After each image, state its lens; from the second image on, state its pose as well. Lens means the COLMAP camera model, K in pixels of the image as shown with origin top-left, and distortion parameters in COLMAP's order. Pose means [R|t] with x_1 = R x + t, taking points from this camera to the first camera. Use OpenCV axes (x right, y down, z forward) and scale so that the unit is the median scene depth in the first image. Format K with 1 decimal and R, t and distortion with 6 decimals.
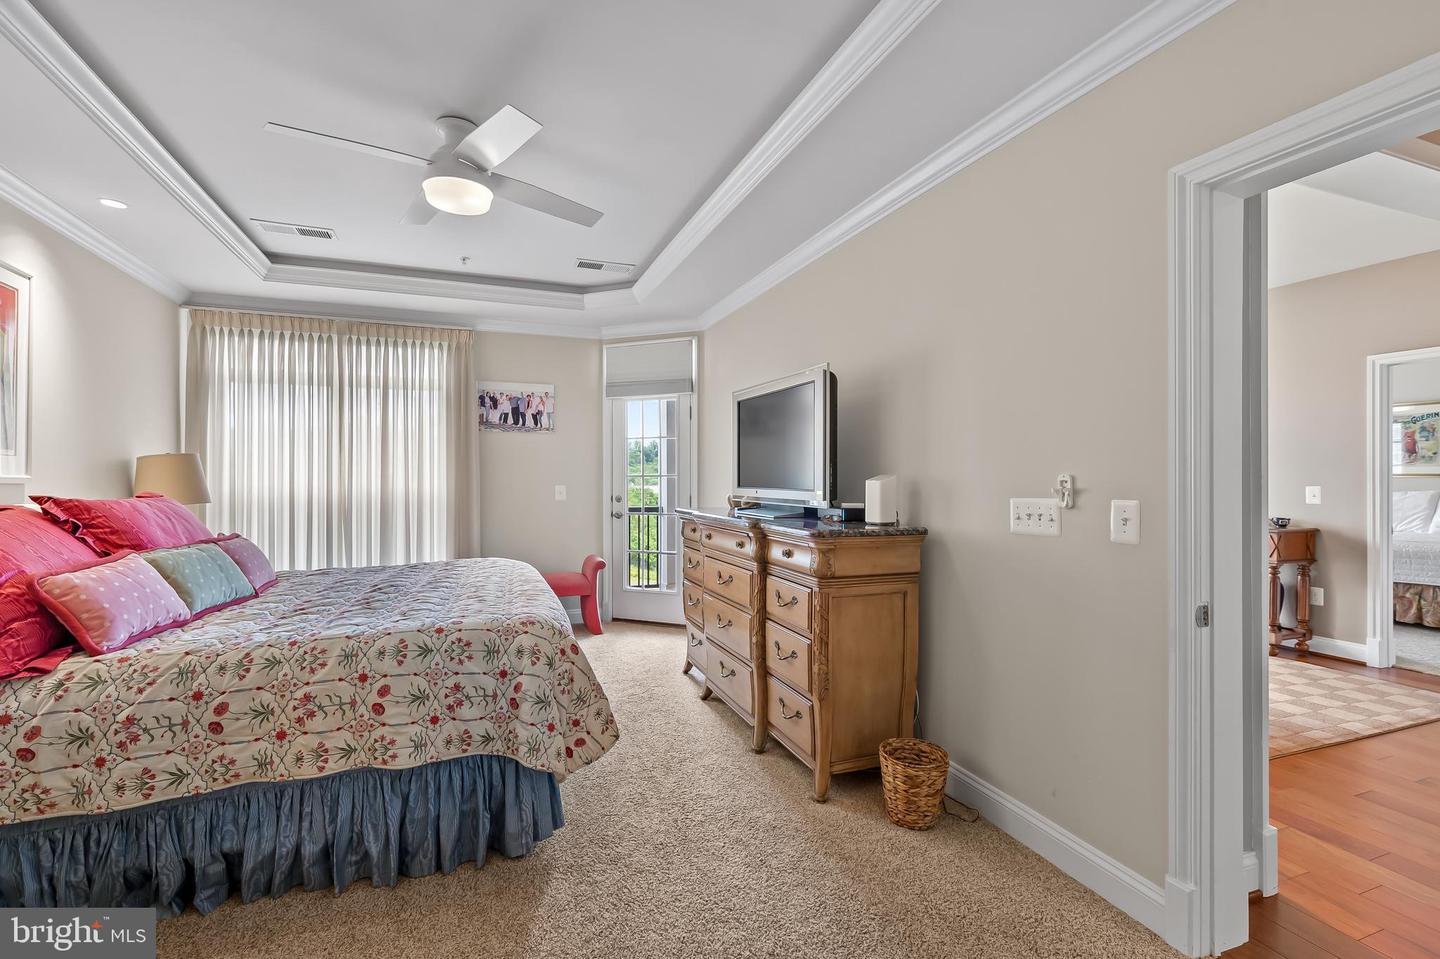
lens RADIAL K [[650.7, 0, 718.8], [0, 650.7, 473.7], [0, 0, 1]] dist [0.002220, -0.000738]
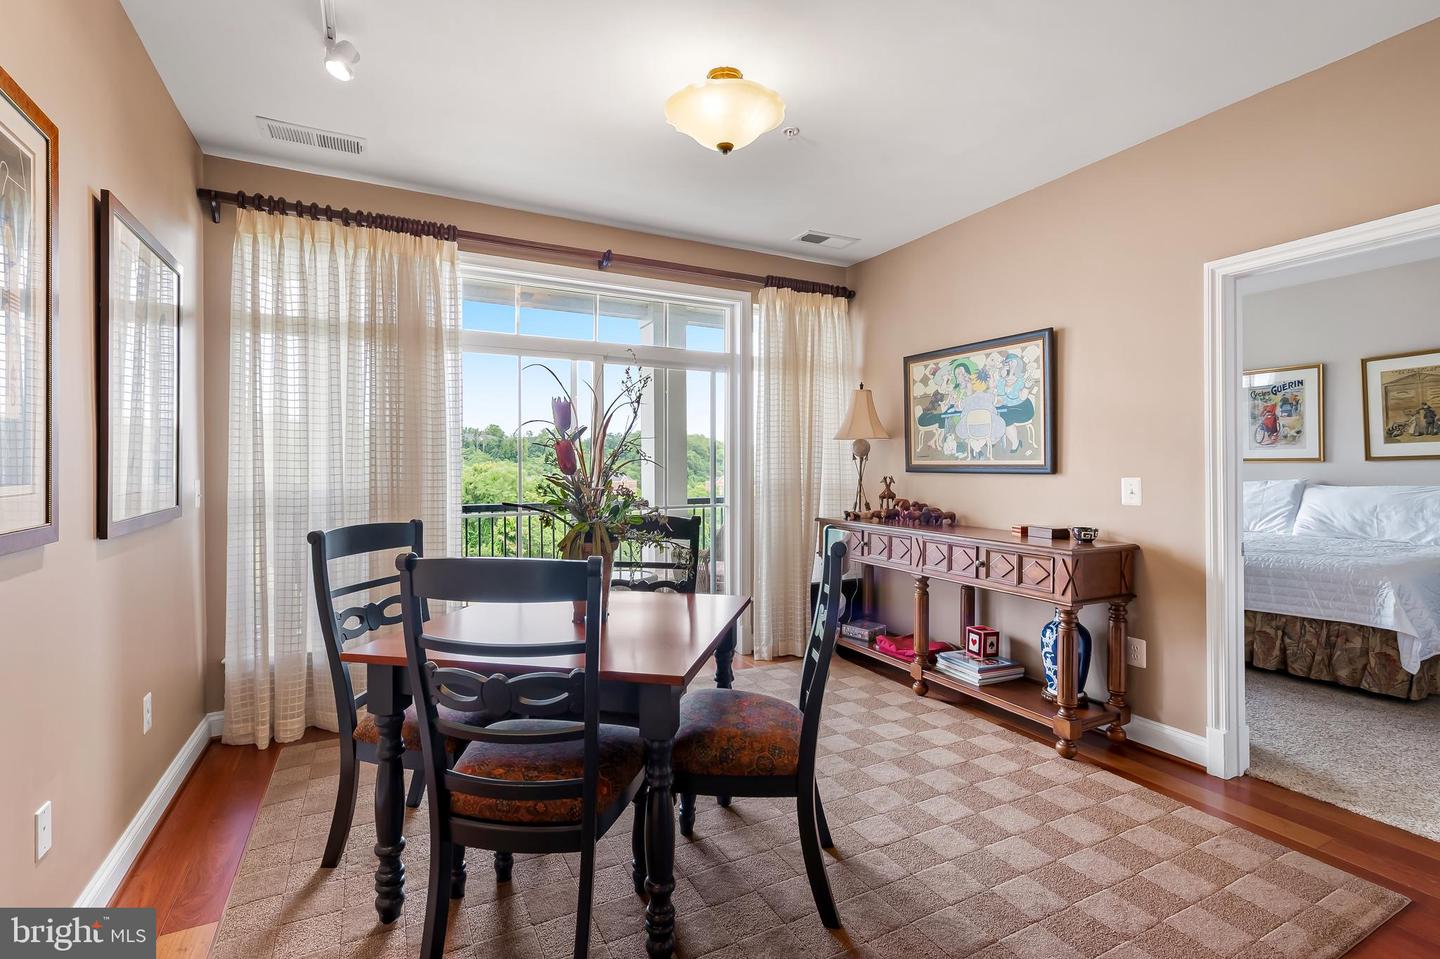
lens RADIAL K [[650.7, 0, 715.7], [0, 650.7, 467.7], [0, 0, 1]] dist [0.002220, -0.000738]
pose [[0.994118, -0.010391, 0.107803, 0.446048], [0.010168, 0.999945, 0.002615, 0.003798], [-0.107824, -0.001503, 0.994169, 0.417689]]
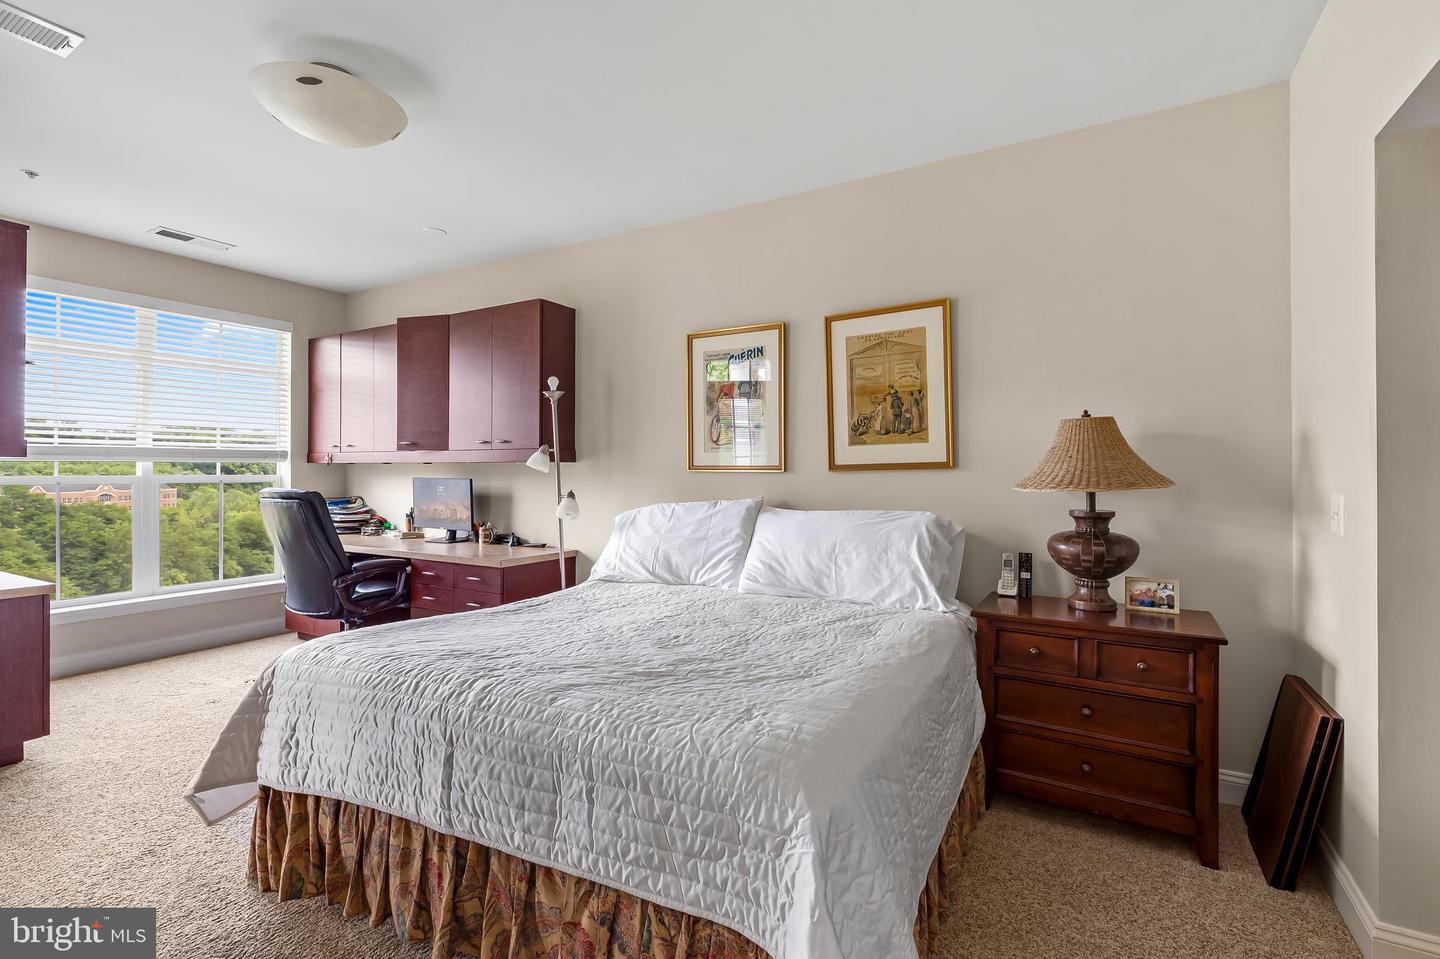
lens RADIAL K [[650.7, 0, 724.6], [0, 650.7, 477.9], [0, 0, 1]] dist [0.002220, -0.000738]
pose [[0.779820, -0.004779, 0.625986, 1.076529], [-0.000592, 0.999965, 0.008371, 0.007945], [-0.626004, -0.006899, 0.779790, 0.875244]]
